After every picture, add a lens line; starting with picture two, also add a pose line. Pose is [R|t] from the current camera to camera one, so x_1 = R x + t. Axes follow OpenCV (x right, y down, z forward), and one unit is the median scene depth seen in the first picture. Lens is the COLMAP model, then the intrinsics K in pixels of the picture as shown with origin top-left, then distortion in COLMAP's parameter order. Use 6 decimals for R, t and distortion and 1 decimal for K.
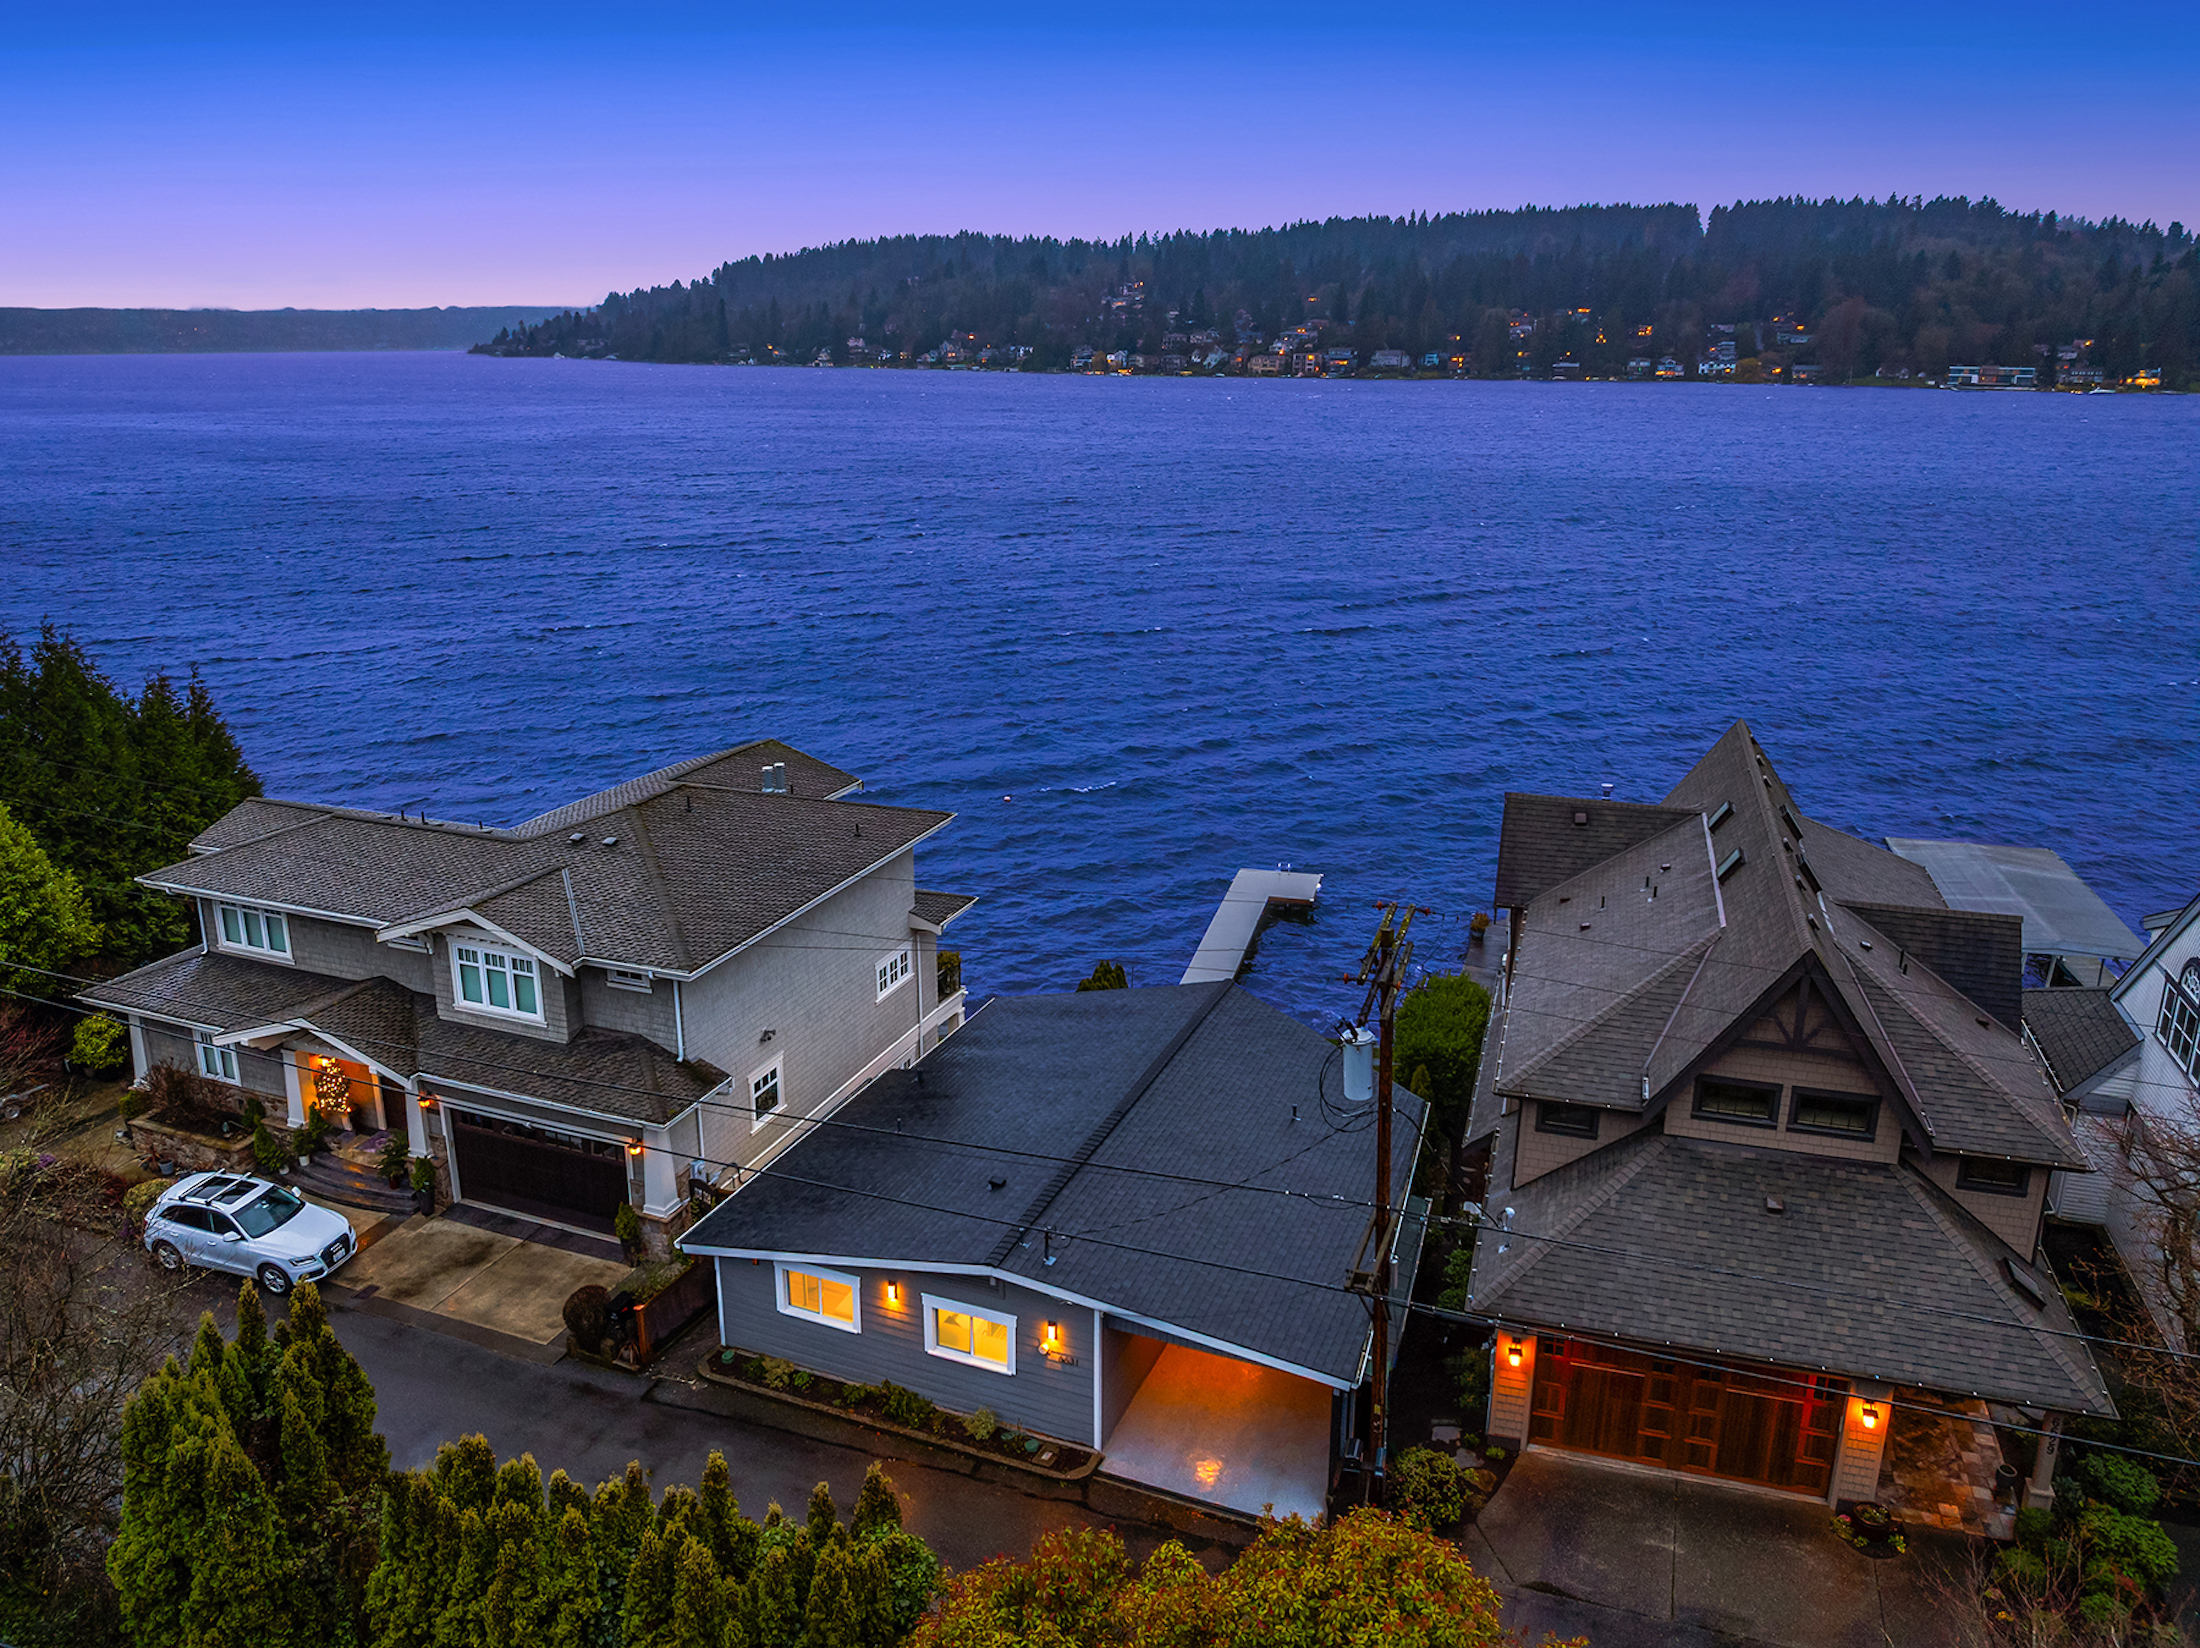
lens RADIAL K [[1595.3, 0, 1100.0], [0, 1595.3, 824.0], [0, 0, 1]] dist [-0.034860, 0.001832]
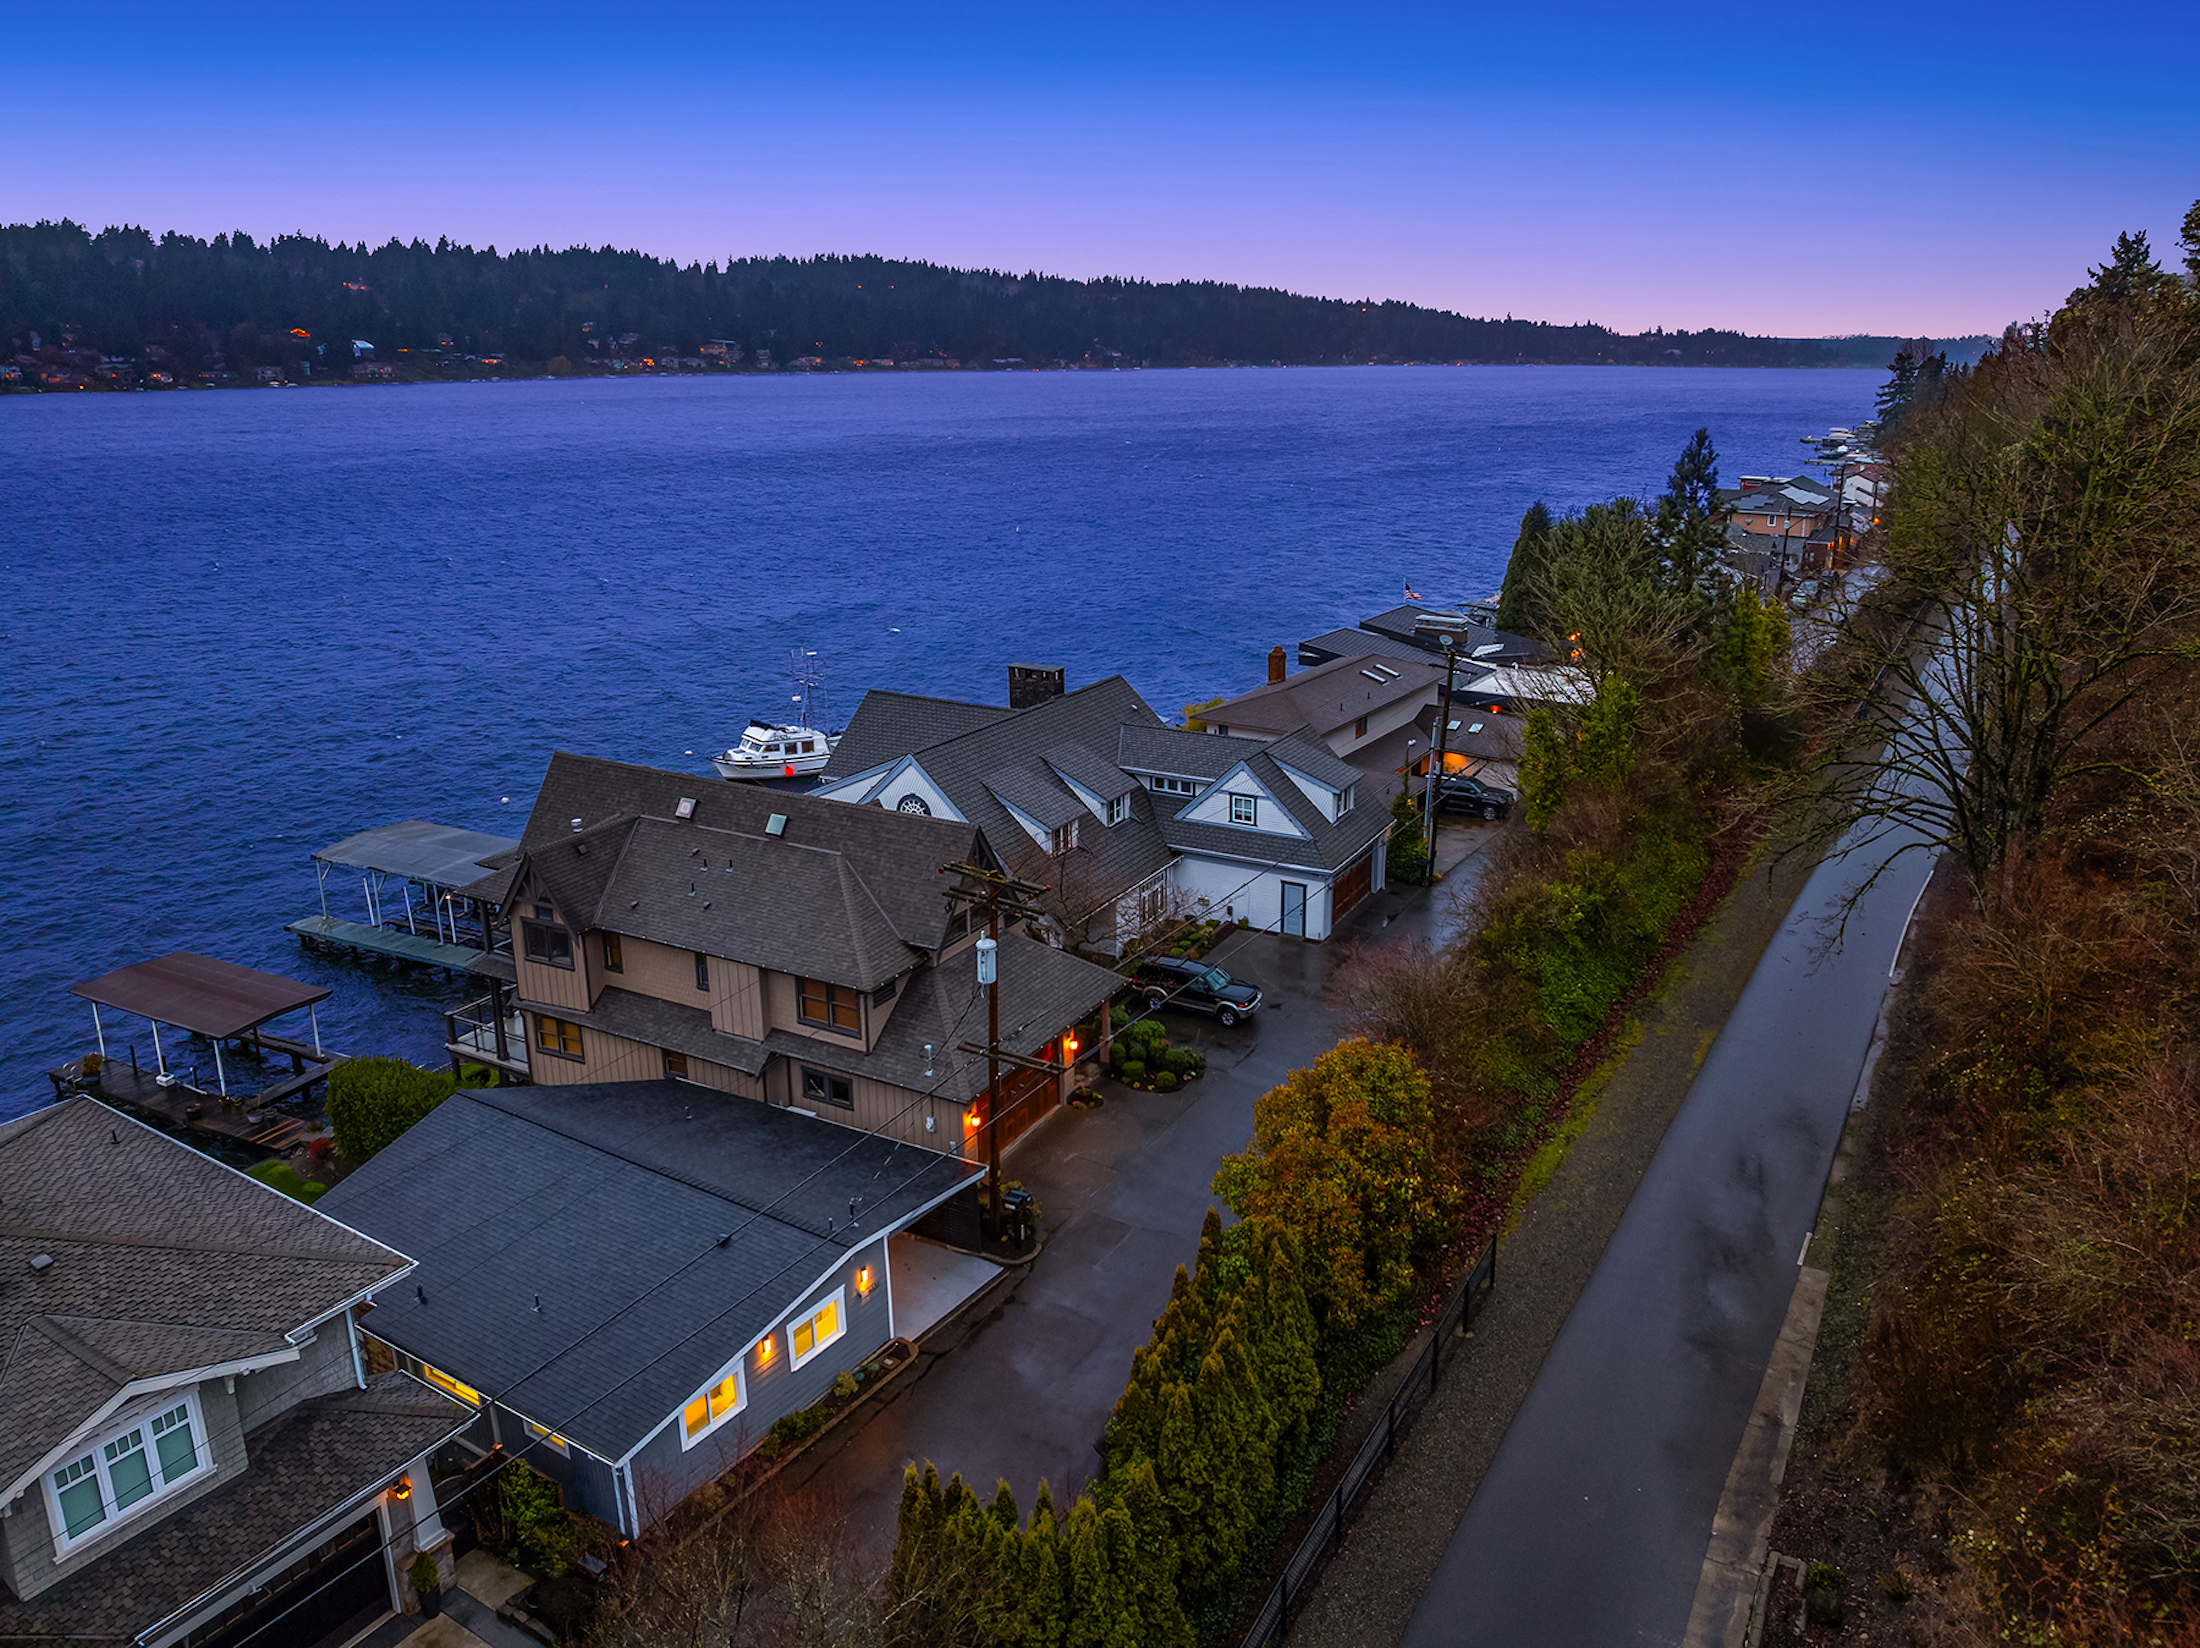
lens RADIAL K [[1581.7, 0, 1132.8], [0, 1581.7, 766.8], [0, 0, 1]] dist [-0.038261, 0.018014]
pose [[0.158552, -0.255880, 0.953618, -1.077909], [0.270524, 0.940133, 0.207283, -0.272176], [-0.949567, 0.225112, 0.218282, 0.393516]]
